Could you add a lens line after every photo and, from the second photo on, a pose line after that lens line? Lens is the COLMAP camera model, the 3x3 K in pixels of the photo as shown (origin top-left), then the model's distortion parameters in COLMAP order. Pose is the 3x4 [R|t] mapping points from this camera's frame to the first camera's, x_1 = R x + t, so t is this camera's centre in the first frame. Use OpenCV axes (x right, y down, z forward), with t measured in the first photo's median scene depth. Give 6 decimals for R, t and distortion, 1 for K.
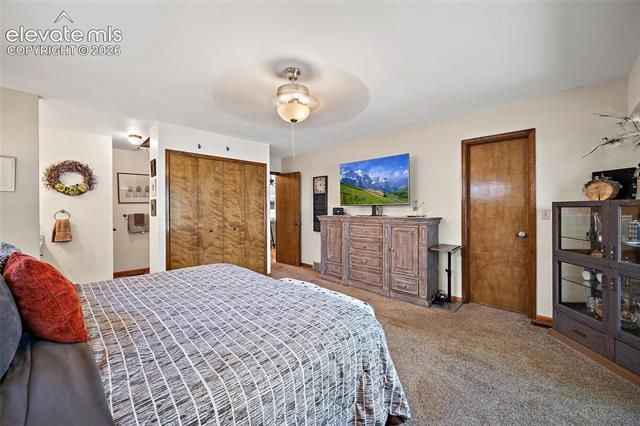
lens RADIAL K [[252.3, 0, 320.4], [0, 252.3, 210.9], [0, 0, 1]] dist [-0.005704, 0.001203]
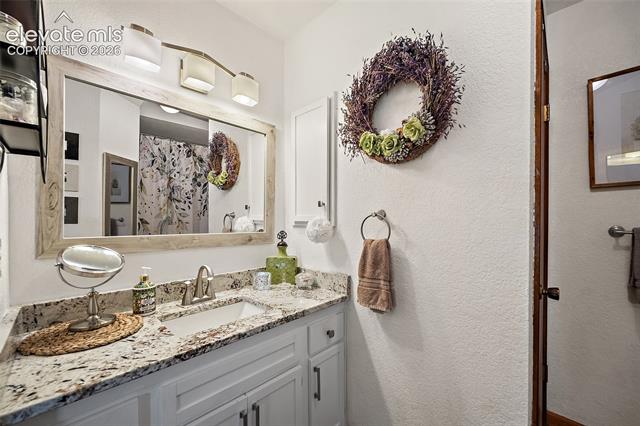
lens RADIAL K [[252.3, 0, 325.6], [0, 252.3, 219.7], [0, 0, 1]] dist [-0.005704, 0.001203]
pose [[0.017448, 0.002417, -0.999845, -0.690281], [-0.004865, 0.999985, 0.002333, 0.008123], [0.999836, 0.004823, 0.017459, 0.917547]]
